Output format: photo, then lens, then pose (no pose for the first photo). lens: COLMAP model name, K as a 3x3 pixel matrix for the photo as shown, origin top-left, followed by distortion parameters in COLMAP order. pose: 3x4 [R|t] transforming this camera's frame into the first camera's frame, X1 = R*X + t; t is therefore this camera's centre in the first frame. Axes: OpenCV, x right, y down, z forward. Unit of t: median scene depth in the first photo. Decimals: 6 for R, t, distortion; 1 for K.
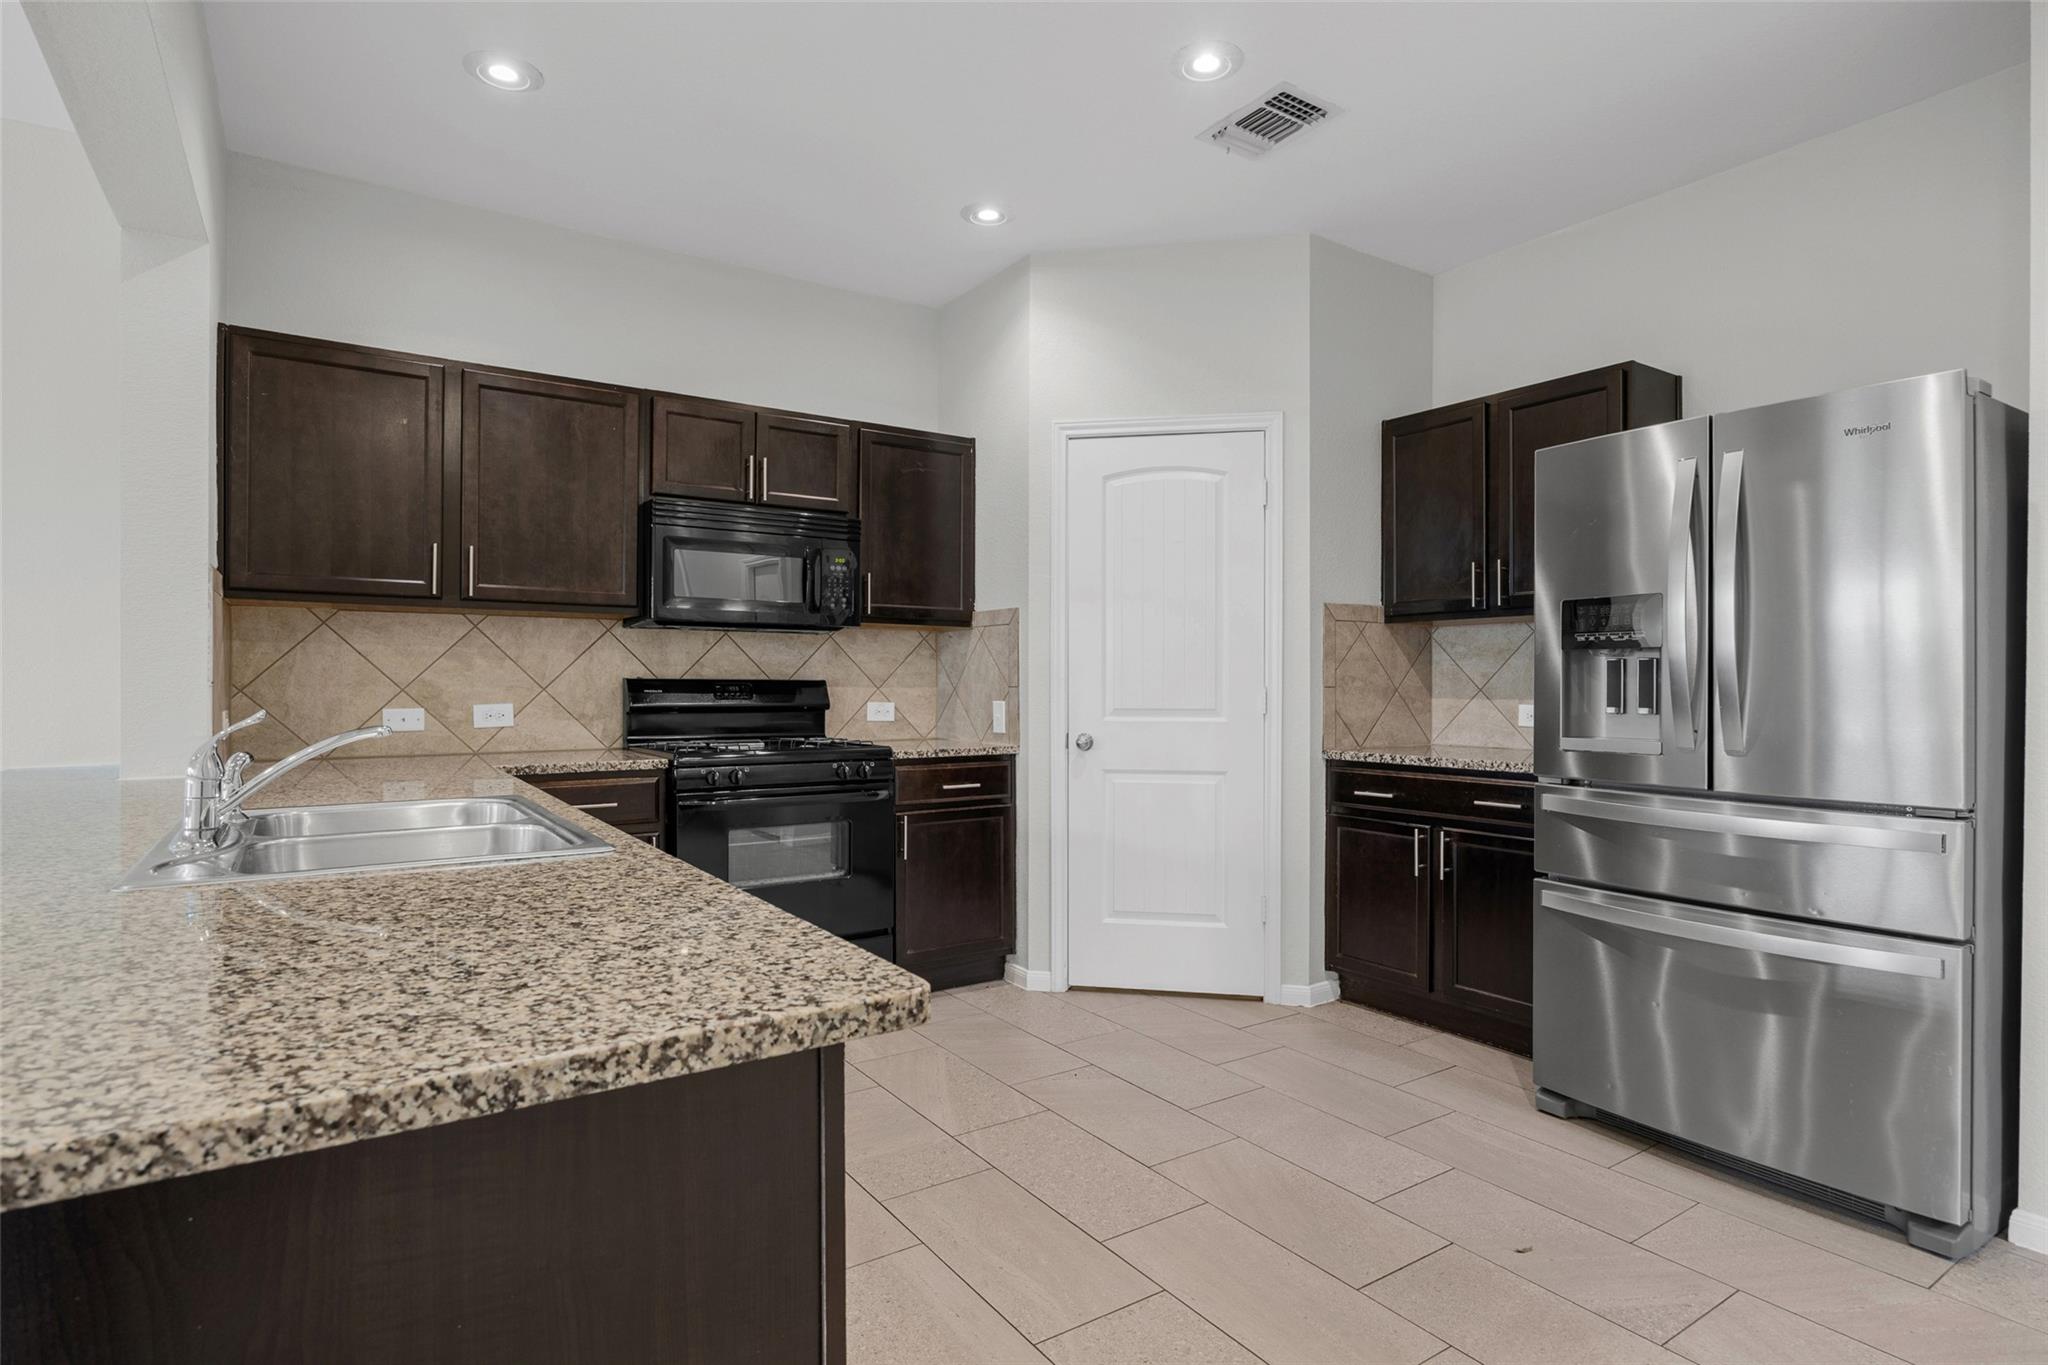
lens RADIAL K [[1041.1, 0, 1021.3], [0, 1041.1, 688.4], [0, 0, 1]] dist [-0.009027, -0.000810]
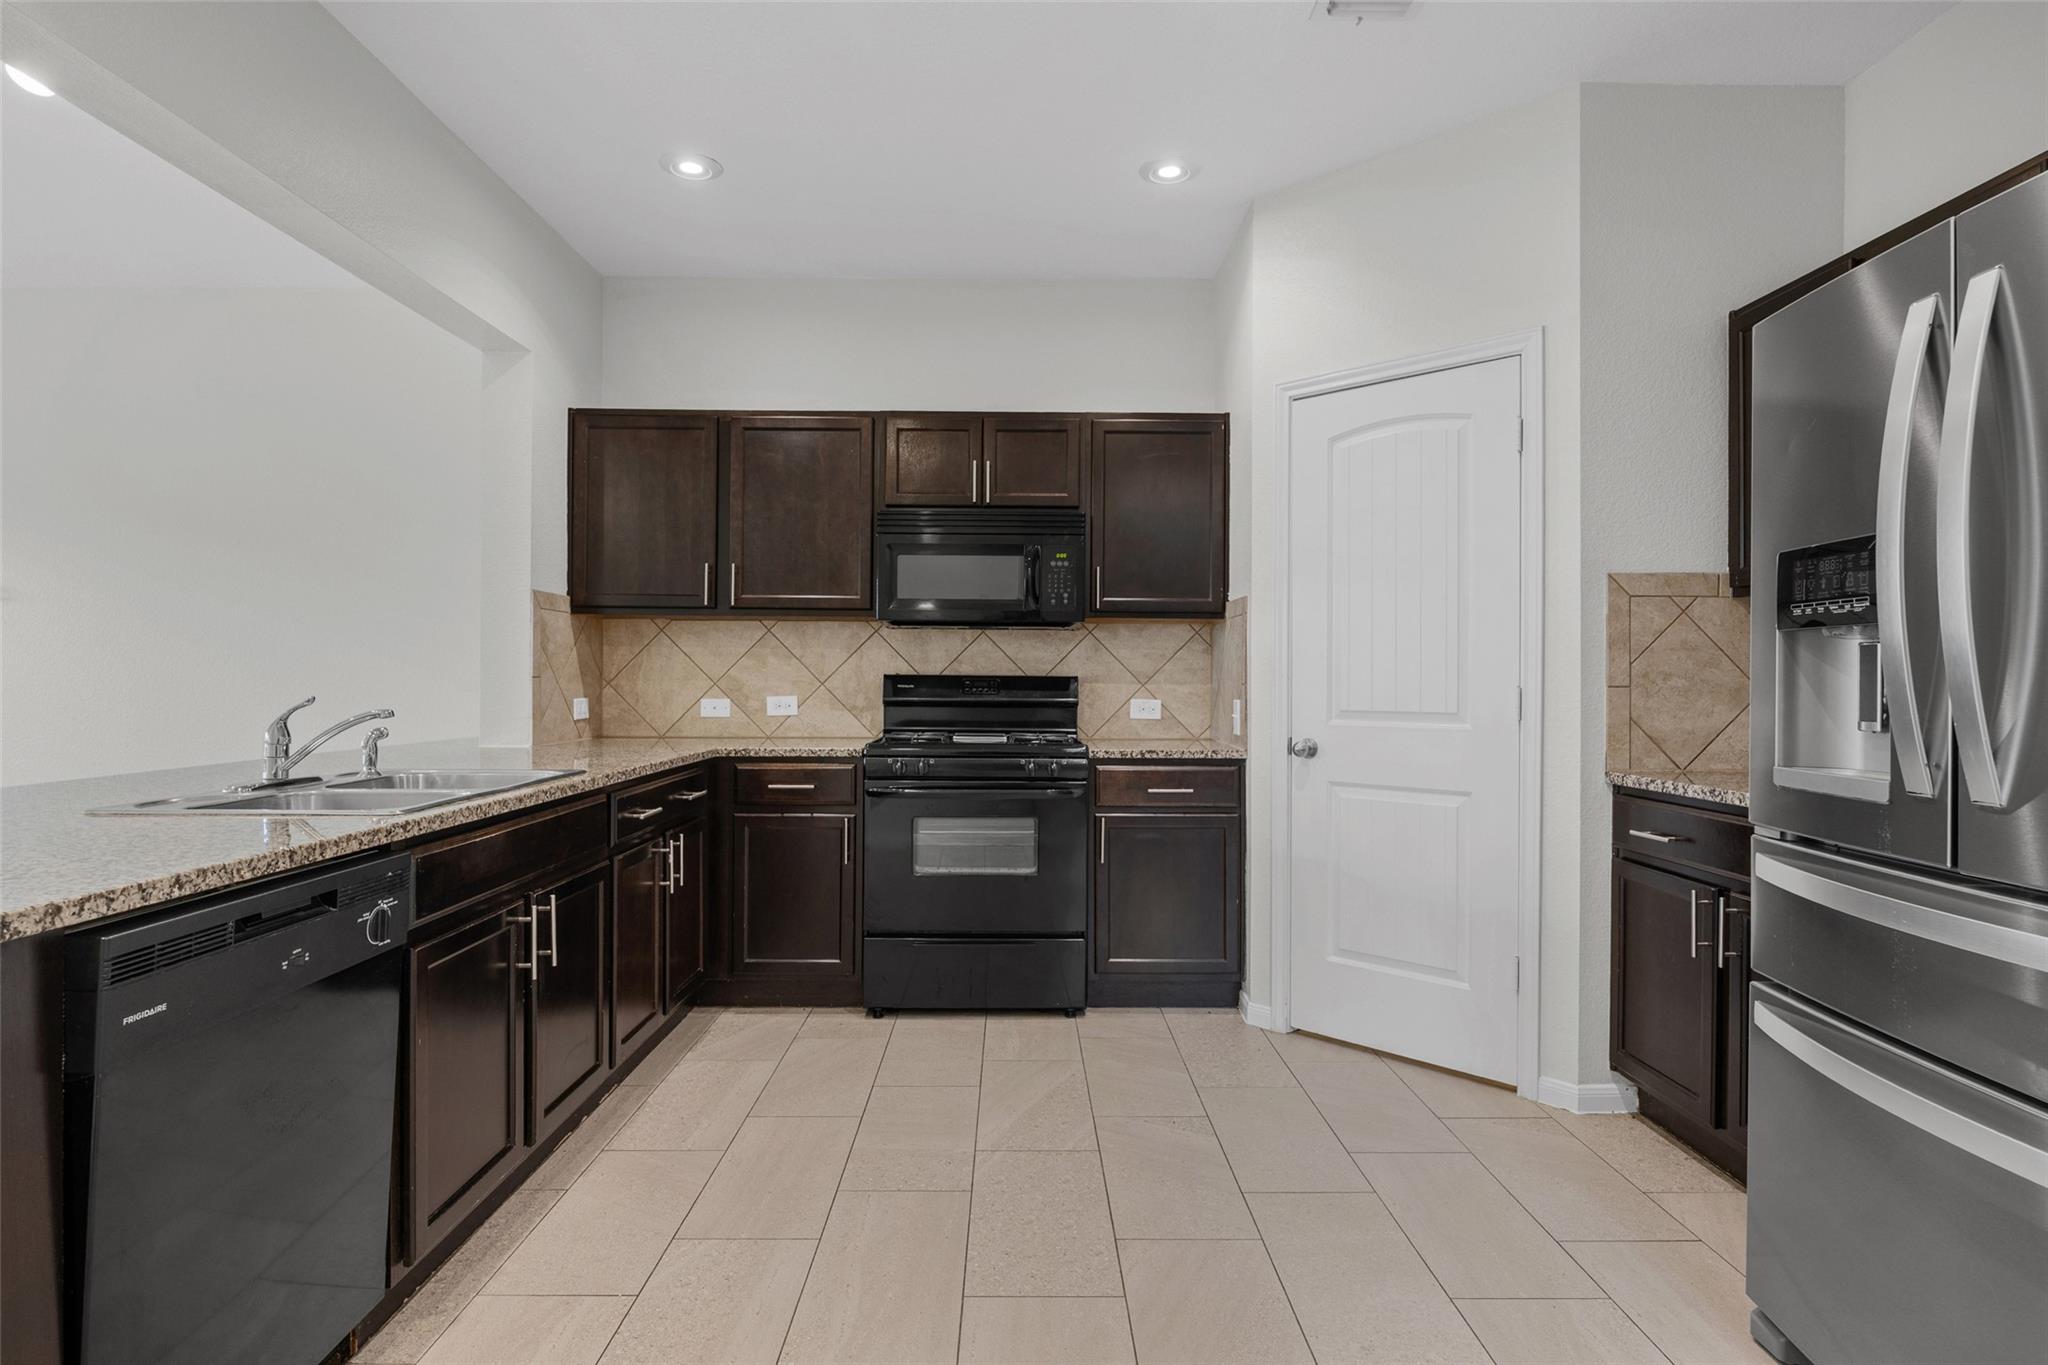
lens RADIAL K [[1041.1, 0, 1022.7], [0, 1041.1, 685.8], [0, 0, 1]] dist [-0.009027, -0.000810]
pose [[0.836966, 0.006460, -0.547216, 0.344358], [-0.006269, 0.999978, 0.002217, -0.000842], [0.547218, 0.001575, 0.836988, 0.152420]]
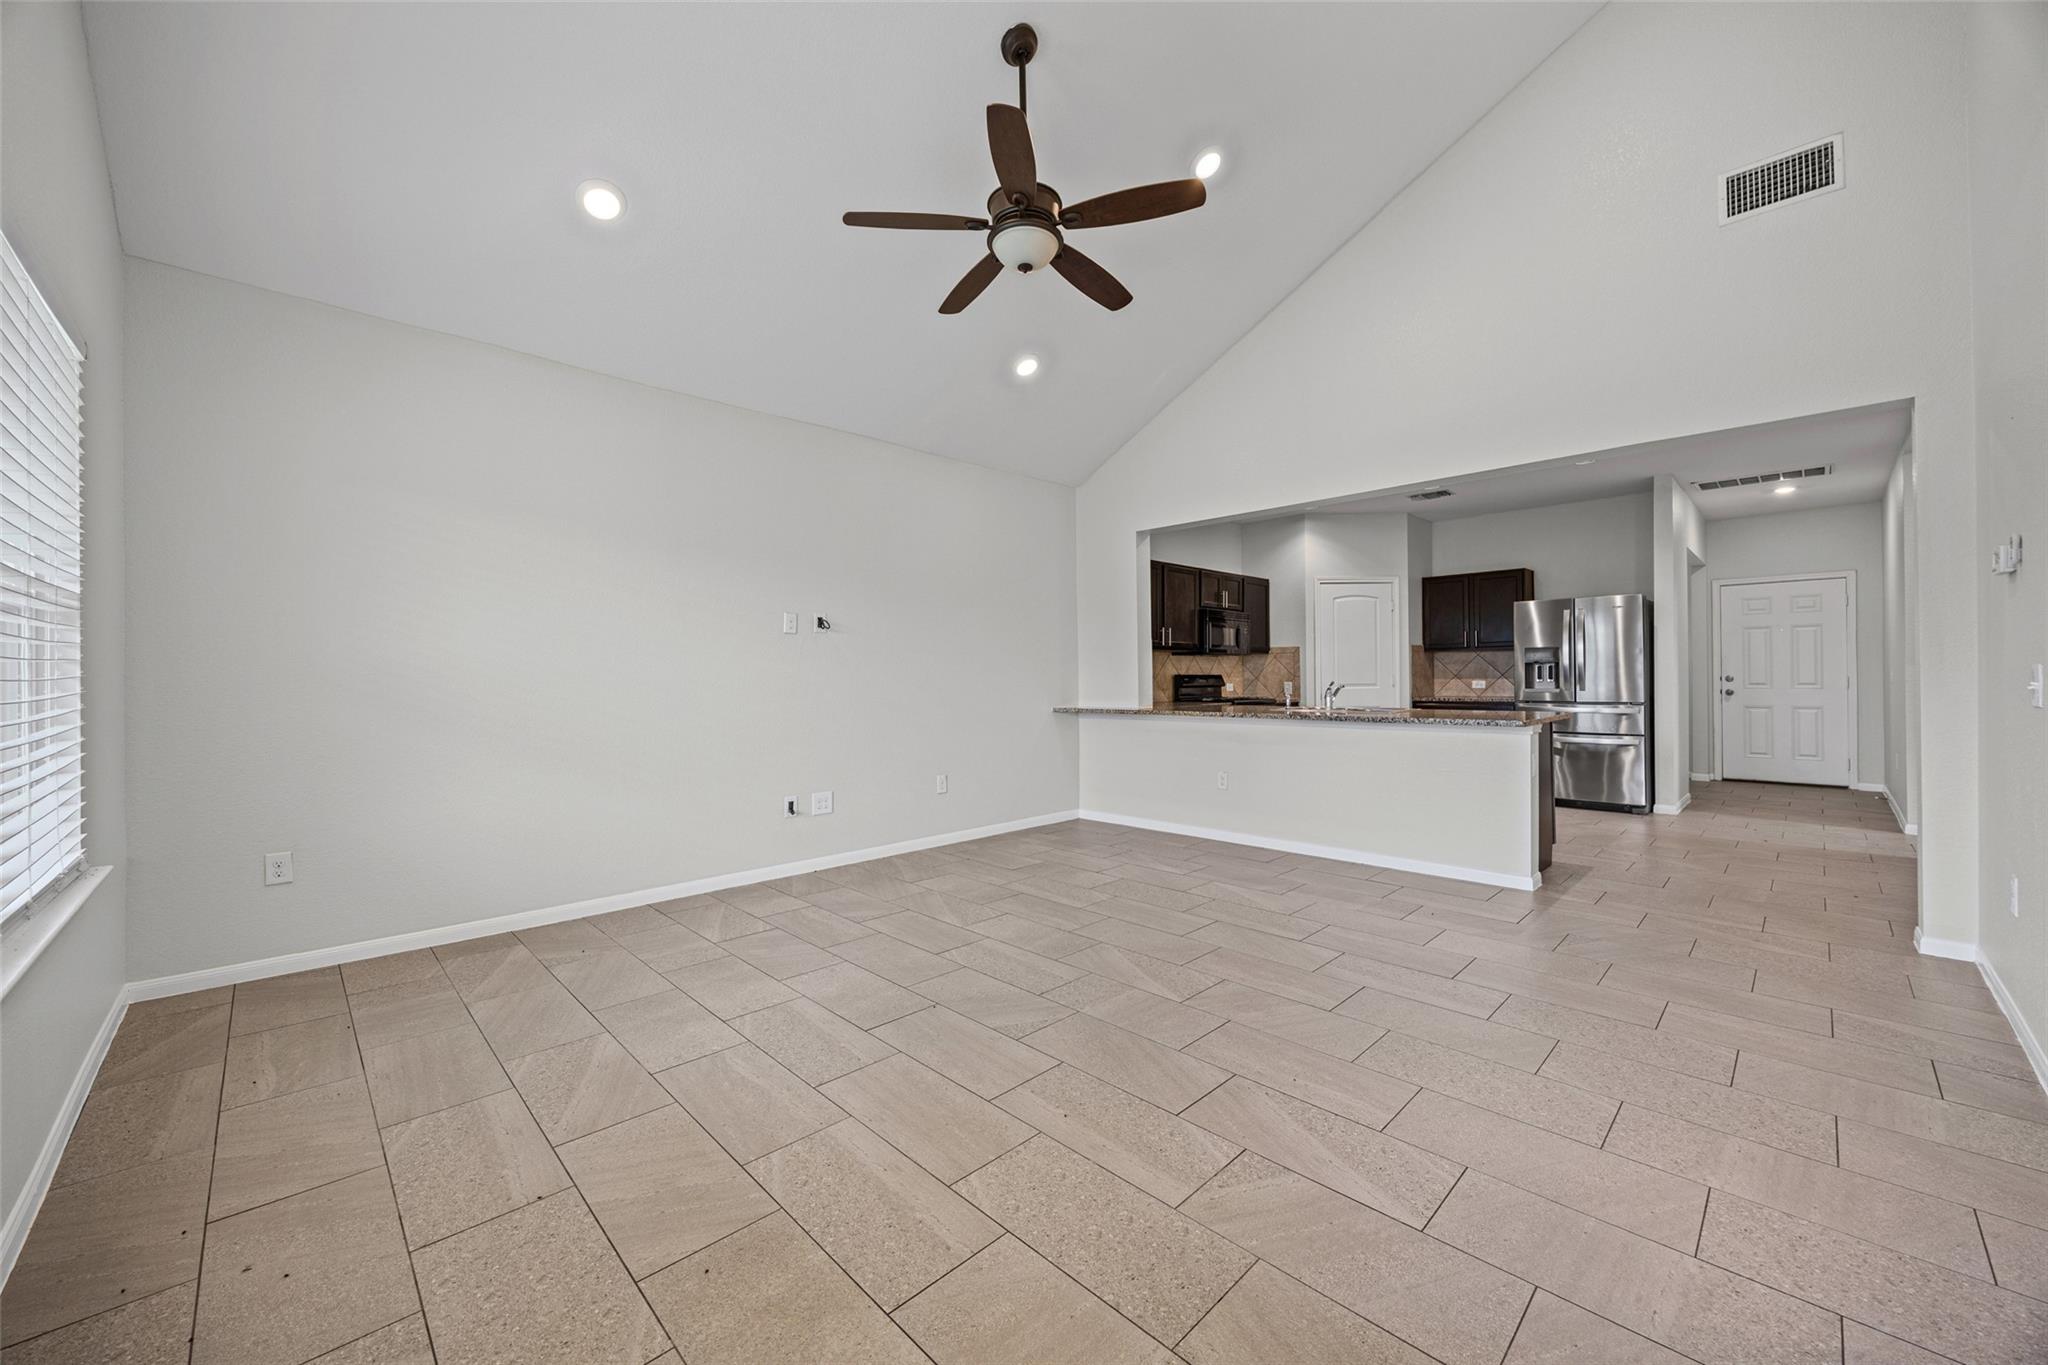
lens RADIAL K [[778.2, 0, 1015.1], [0, 778.2, 675.0], [0, 0, 1]] dist [-0.001174, -0.000195]
pose [[0.983447, -0.010704, 0.180877, -1.127881], [0.012360, 0.999891, -0.008029, 0.002067], [-0.180771, 0.010132, 0.983473, -0.850879]]
